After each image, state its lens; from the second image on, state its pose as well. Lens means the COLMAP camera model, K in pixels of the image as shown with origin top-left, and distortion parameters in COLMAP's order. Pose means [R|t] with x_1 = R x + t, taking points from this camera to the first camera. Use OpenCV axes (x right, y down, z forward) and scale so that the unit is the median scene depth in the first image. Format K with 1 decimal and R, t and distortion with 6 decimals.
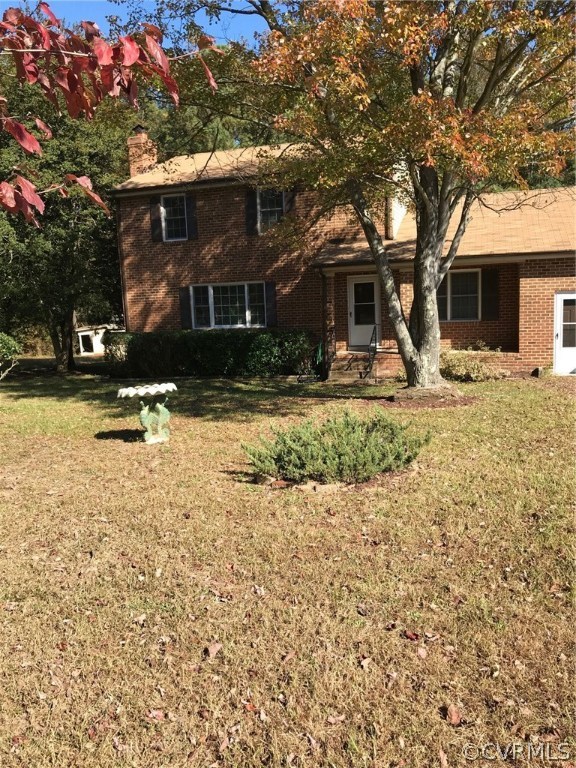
lens RADIAL K [[627.8, 0, 288.0], [0, 627.8, 384.0], [0, 0, 1]] dist [0.028330, -0.004350]
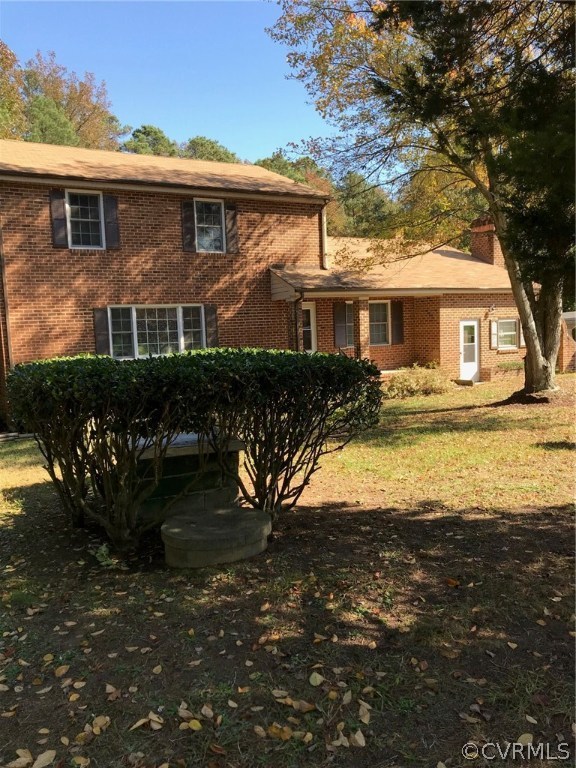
lens RADIAL K [[627.8, 0, 288.0], [0, 627.8, 384.0], [0, 0, 1]] dist [0.028330, -0.004350]
pose [[0.682153, -0.052973, 0.729288, -0.601013], [0.100980, 0.994641, -0.022206, -0.017924], [-0.724203, 0.088792, 0.683846, 0.304438]]
